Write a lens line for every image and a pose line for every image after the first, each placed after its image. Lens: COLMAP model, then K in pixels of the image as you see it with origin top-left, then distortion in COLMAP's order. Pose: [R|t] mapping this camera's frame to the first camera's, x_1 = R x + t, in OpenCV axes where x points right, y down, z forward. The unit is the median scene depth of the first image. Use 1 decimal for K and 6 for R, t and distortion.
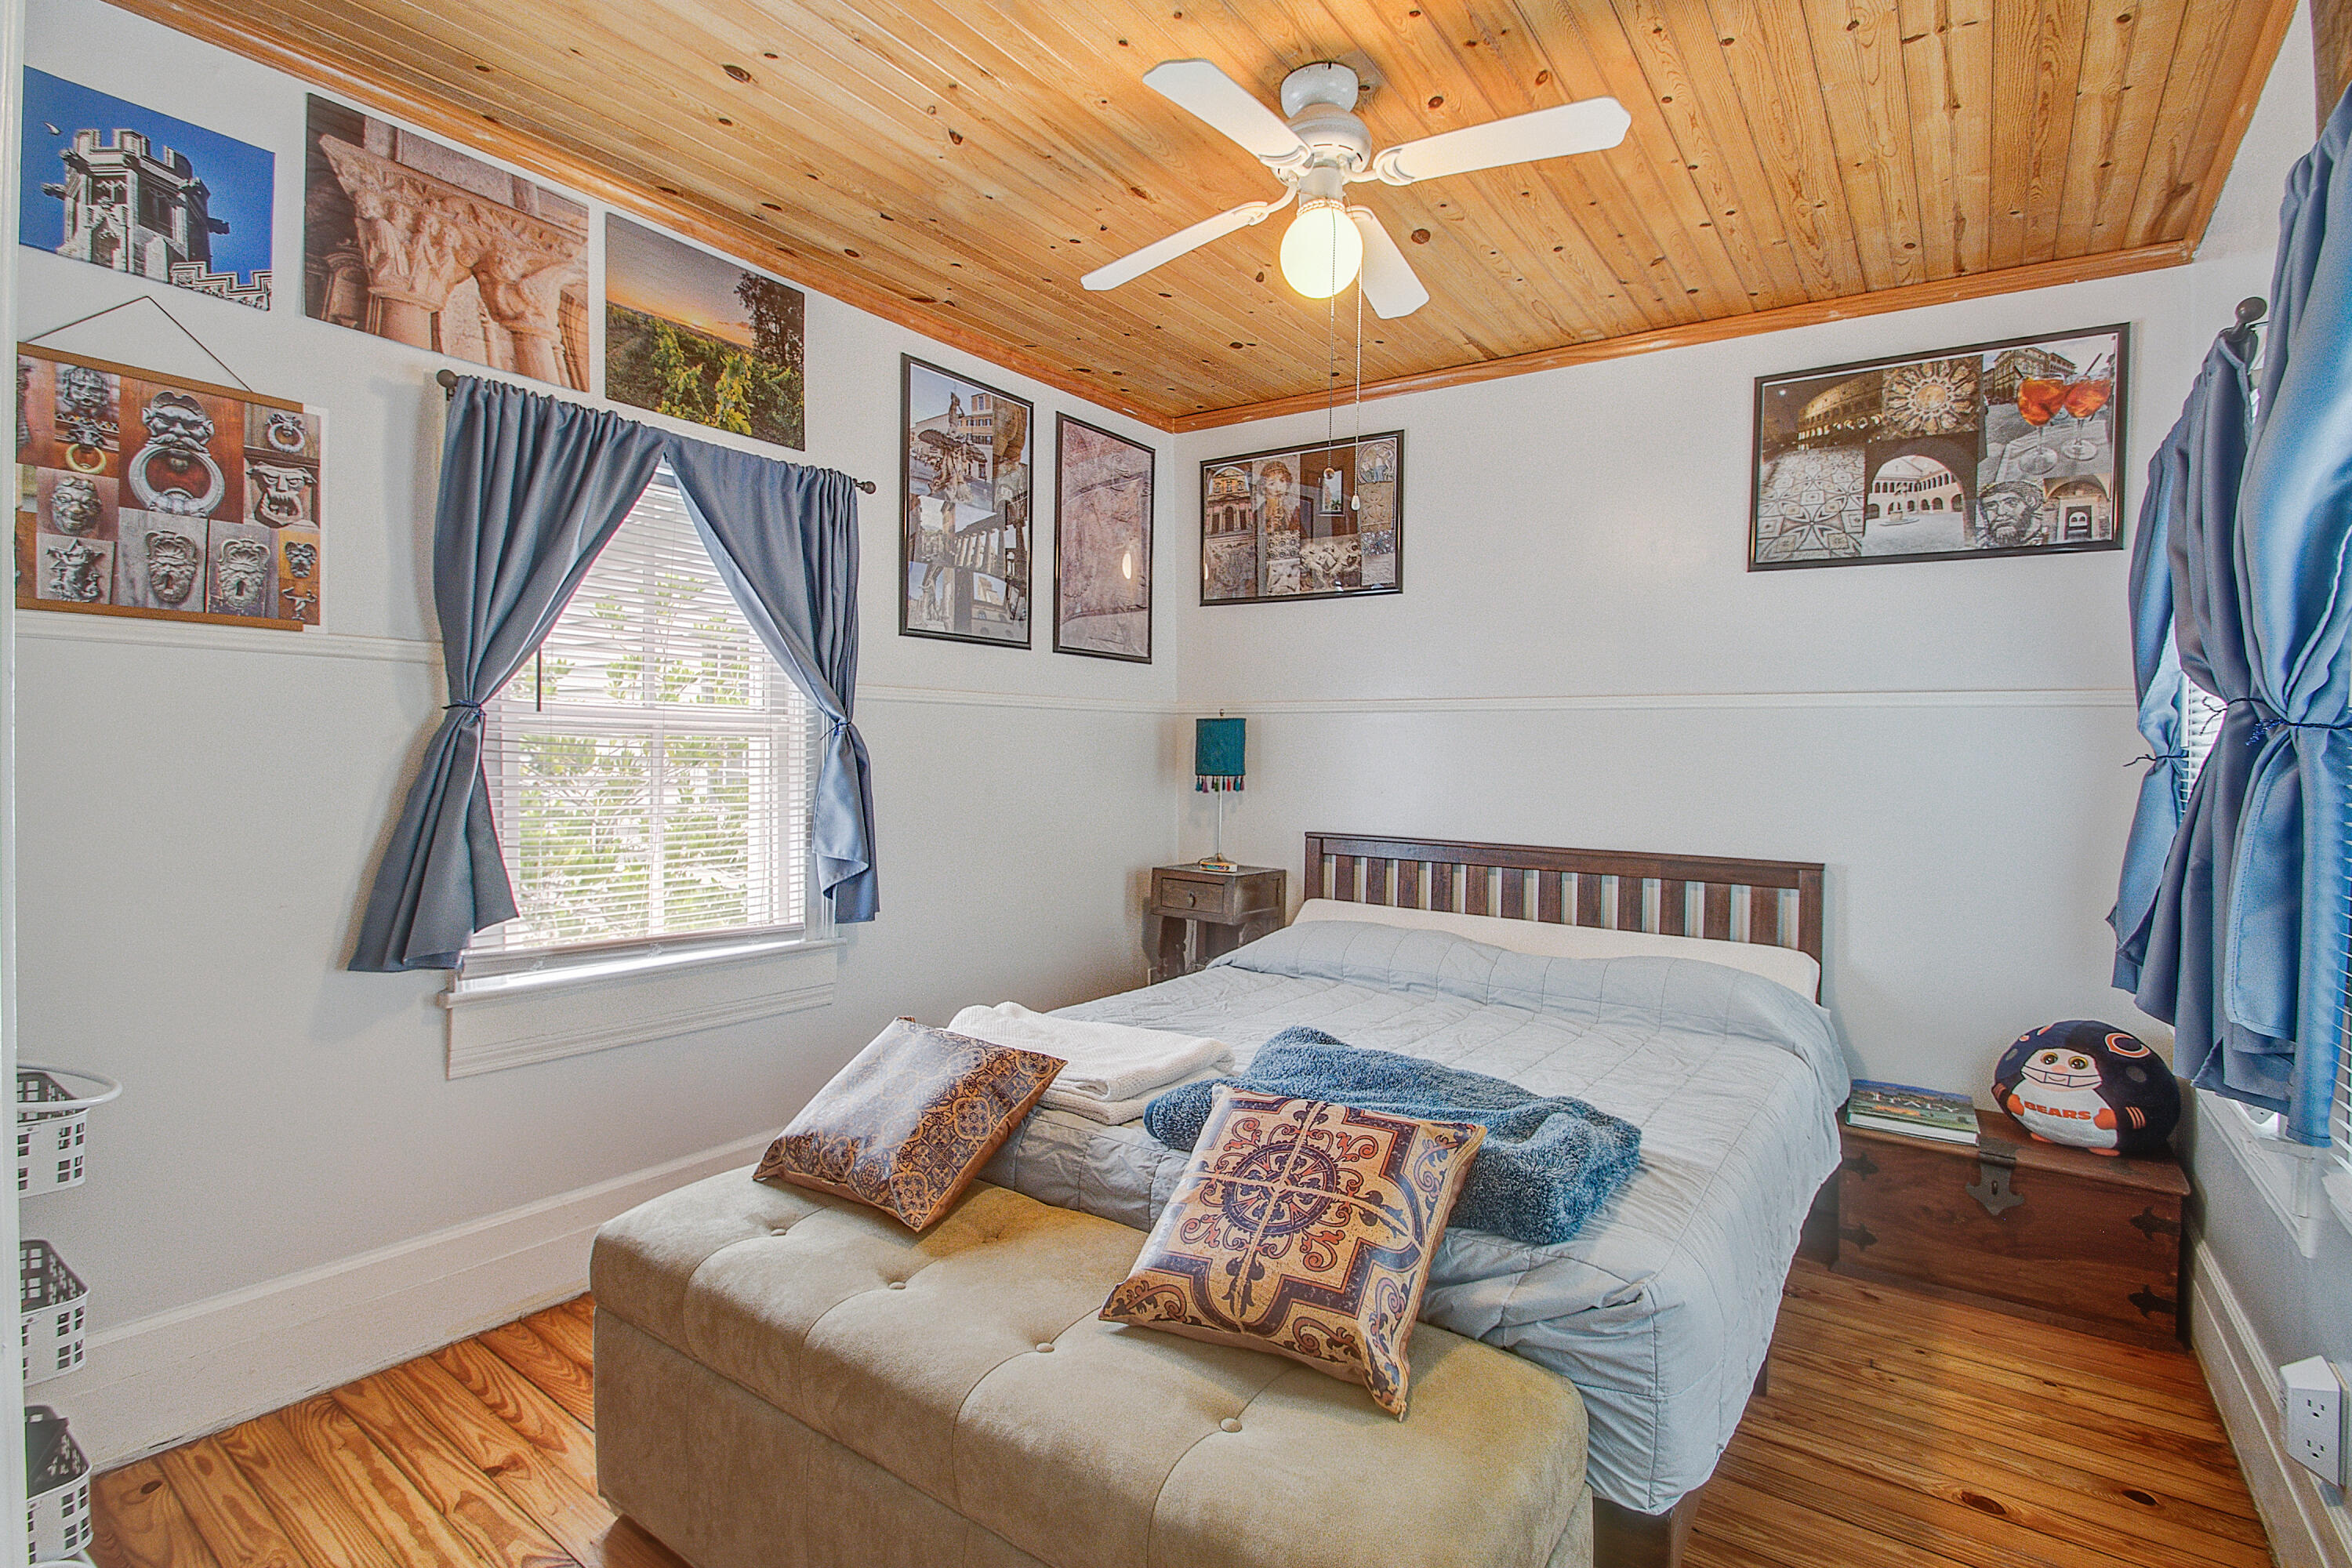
lens RADIAL K [[1074.6, 0, 1170.6], [0, 1074.6, 773.1], [0, 0, 1]] dist [-0.000956, -0.009810]
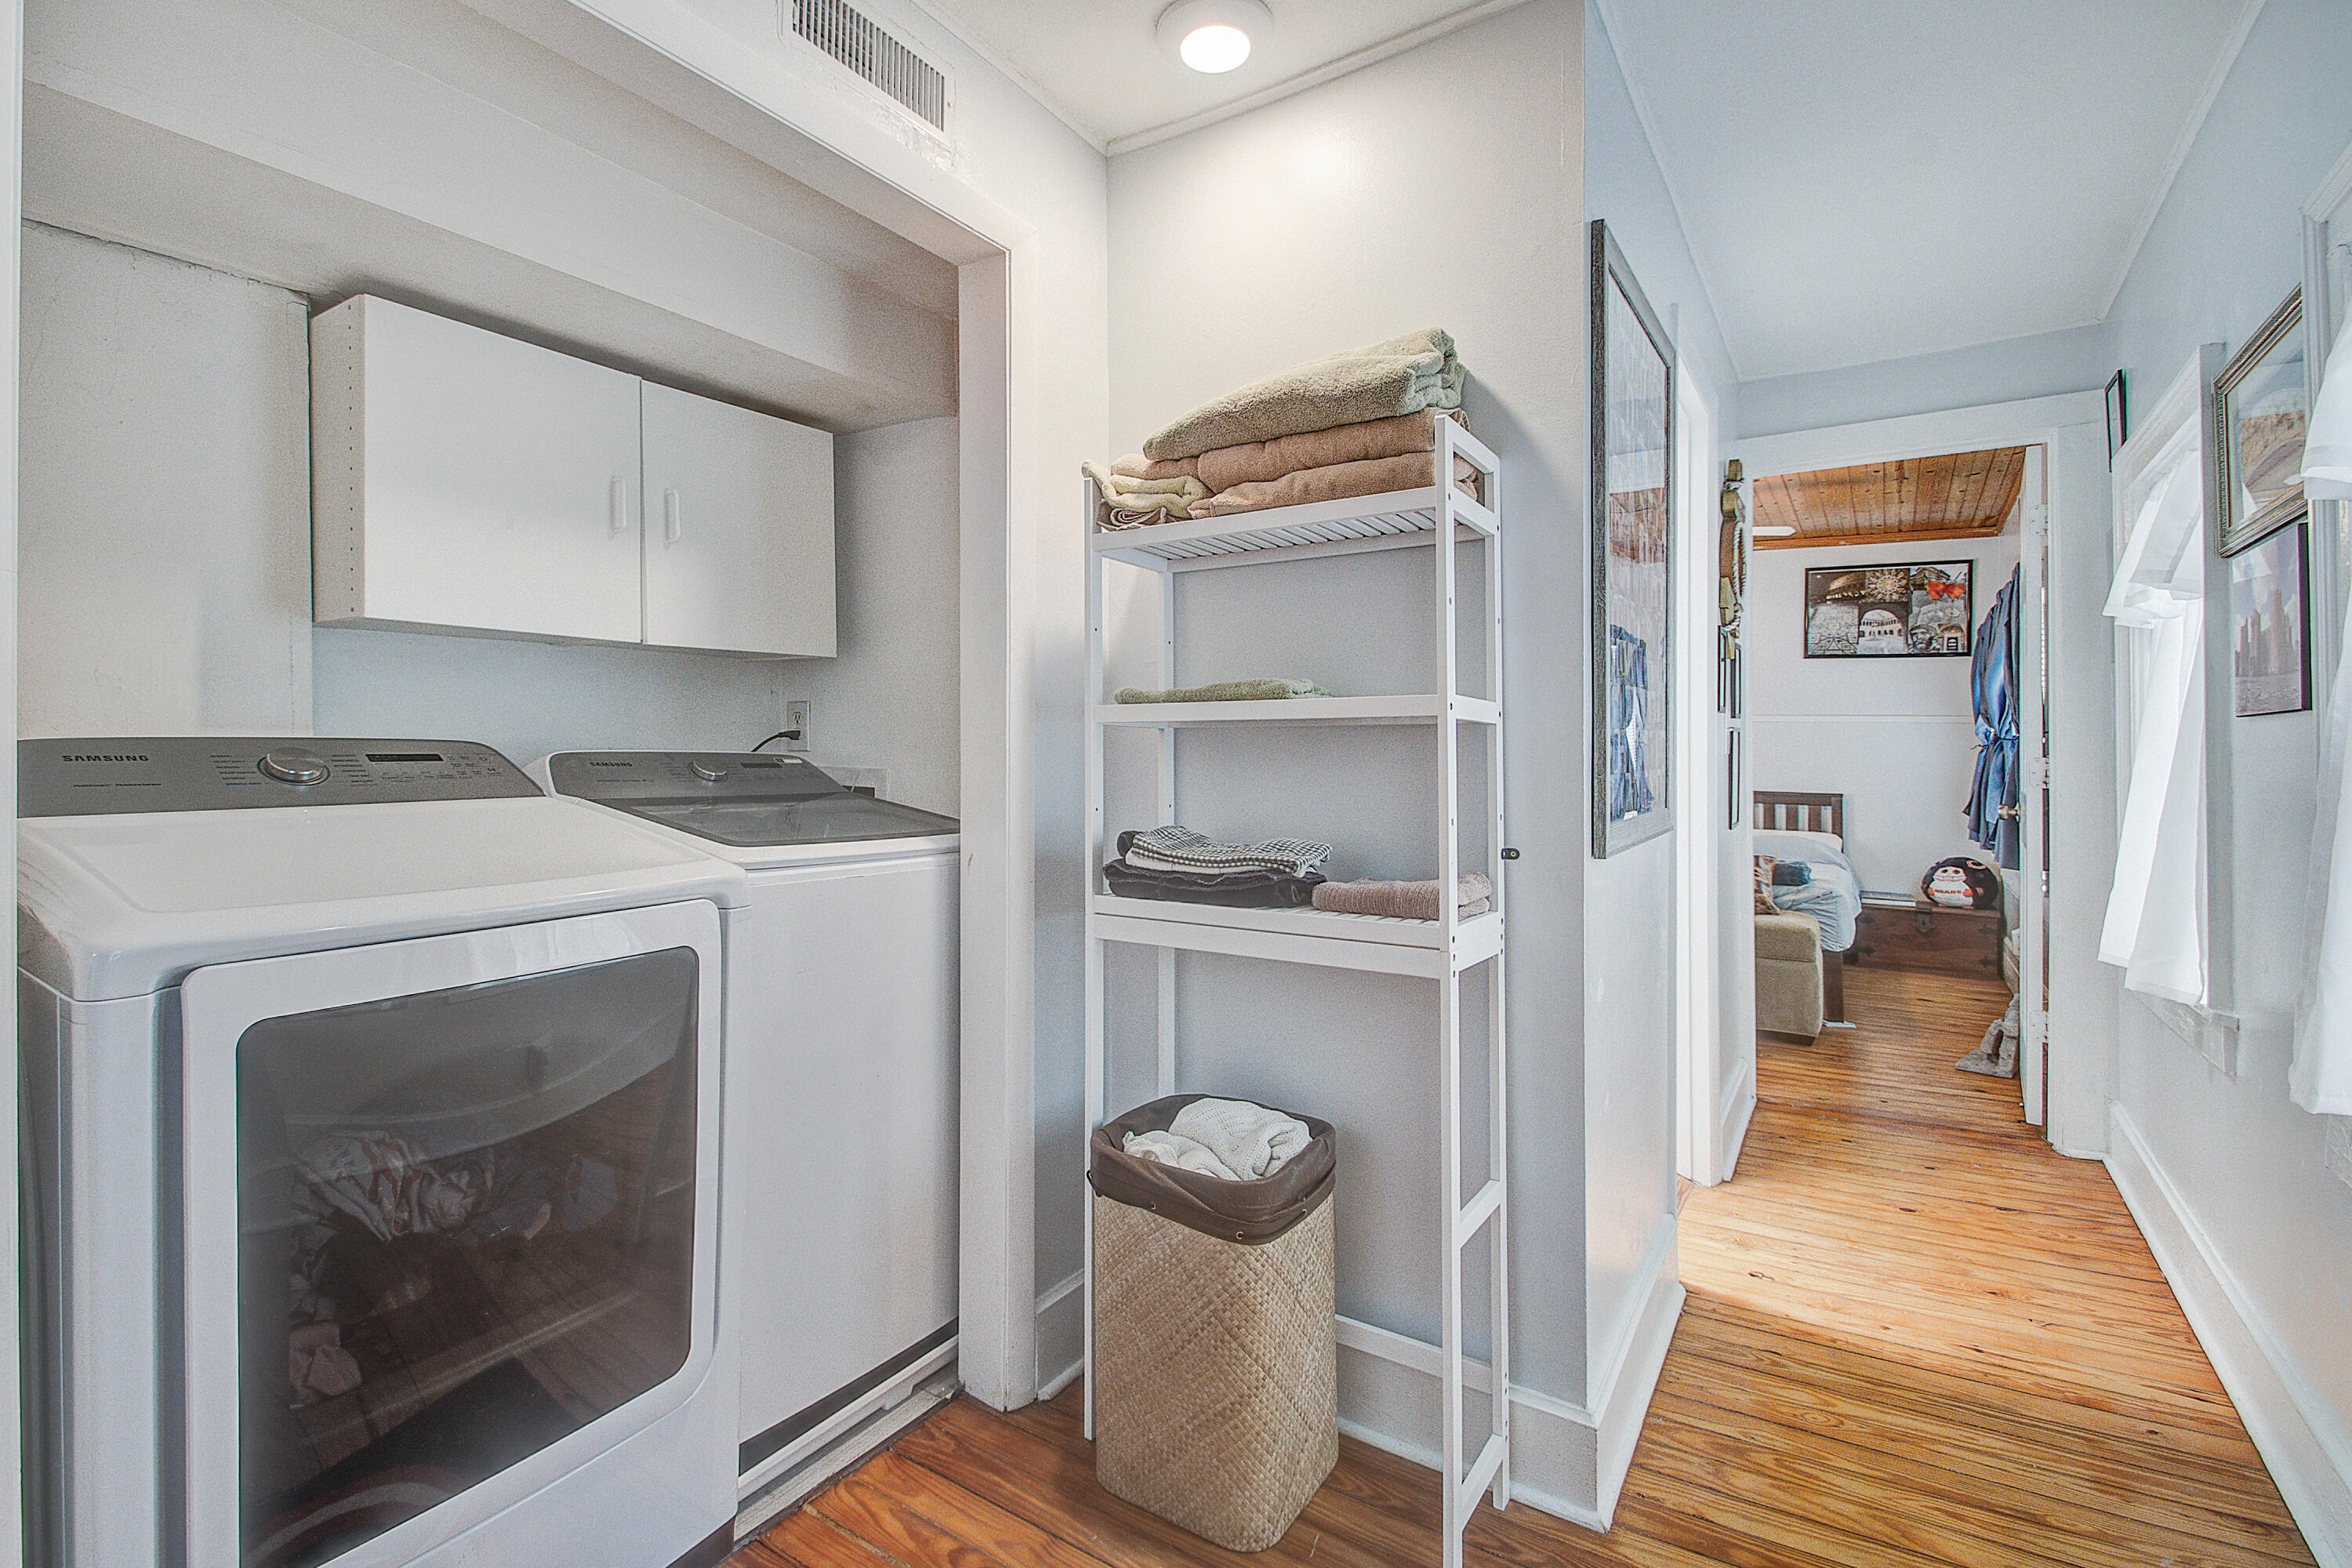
lens RADIAL K [[1074.6, 0, 1116.9], [0, 1074.6, 729.9], [0, 0, 1]] dist [-0.000956, -0.009810]
pose [[0.999823, -0.004488, 0.018297, -0.995626], [0.004897, 0.999738, -0.022370, -0.004923], [-0.018192, 0.022455, 0.999582, -1.269537]]
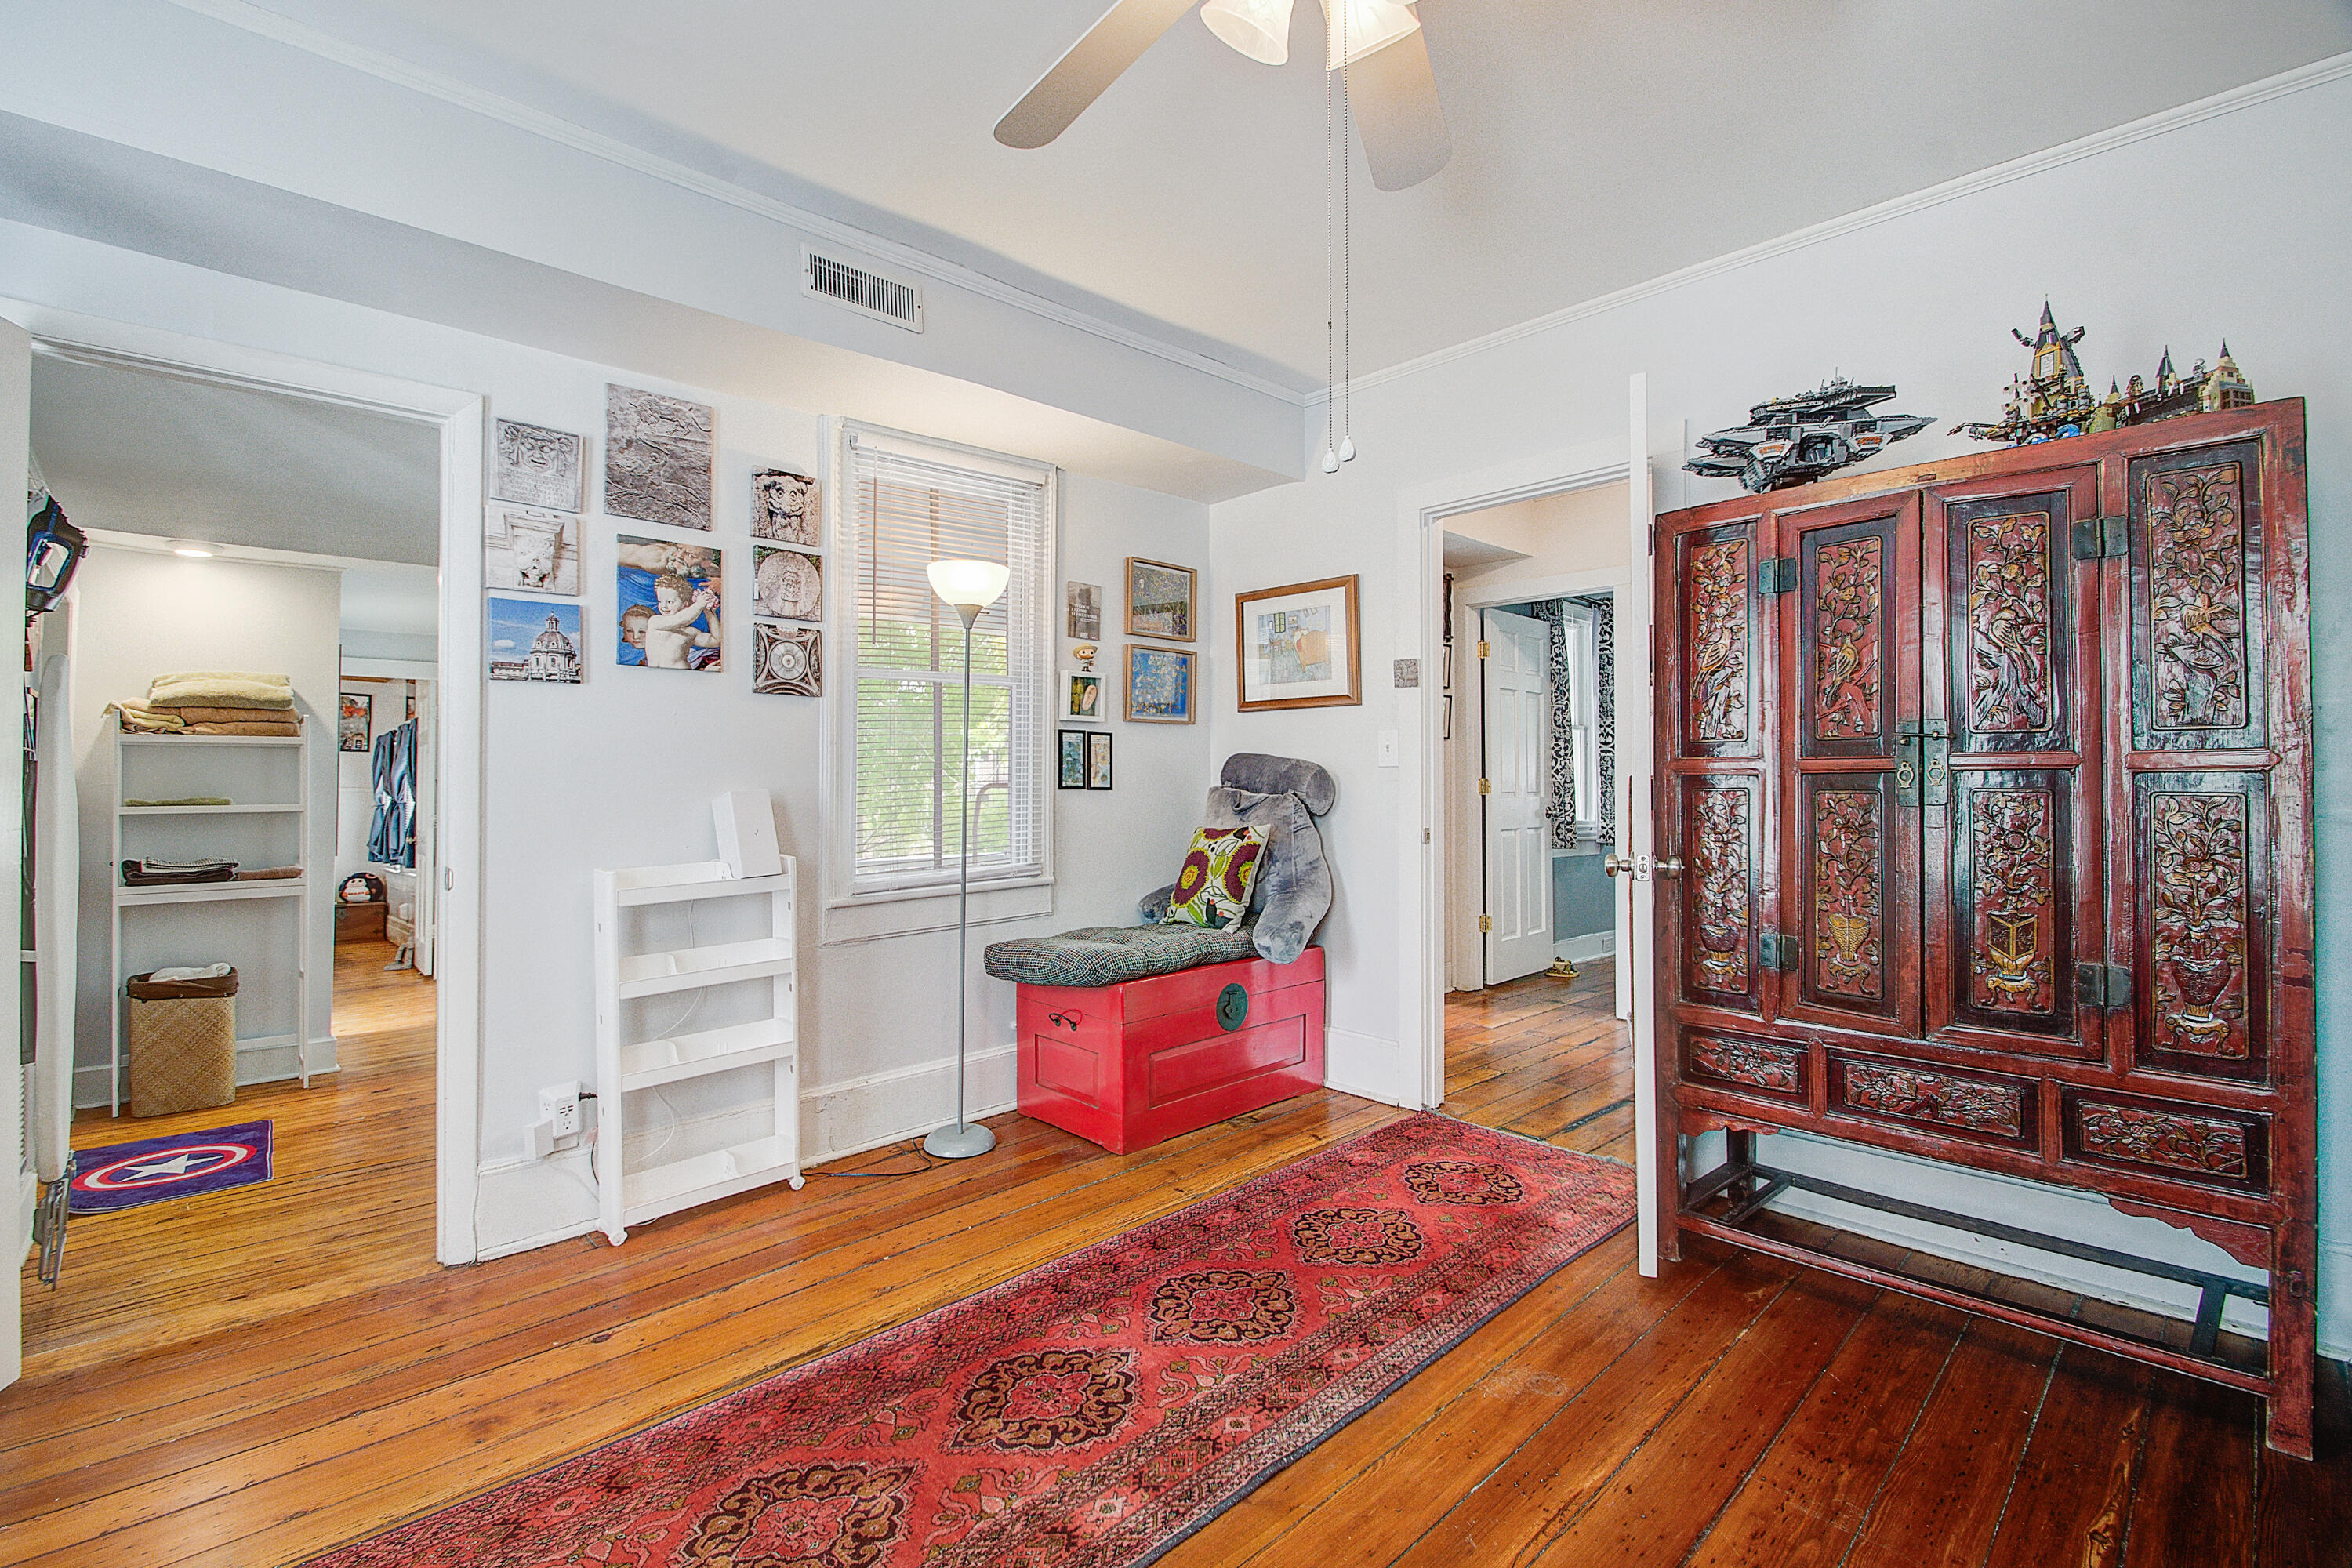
lens RADIAL K [[1074.6, 0, 1171.7], [0, 1074.6, 772.1], [0, 0, 1]] dist [-0.000956, -0.009810]
pose [[0.172346, 0.009943, 0.984986, -2.406128], [0.011401, 0.999862, -0.012088, -0.054266], [-0.984970, 0.013313, 0.172209, -2.511819]]
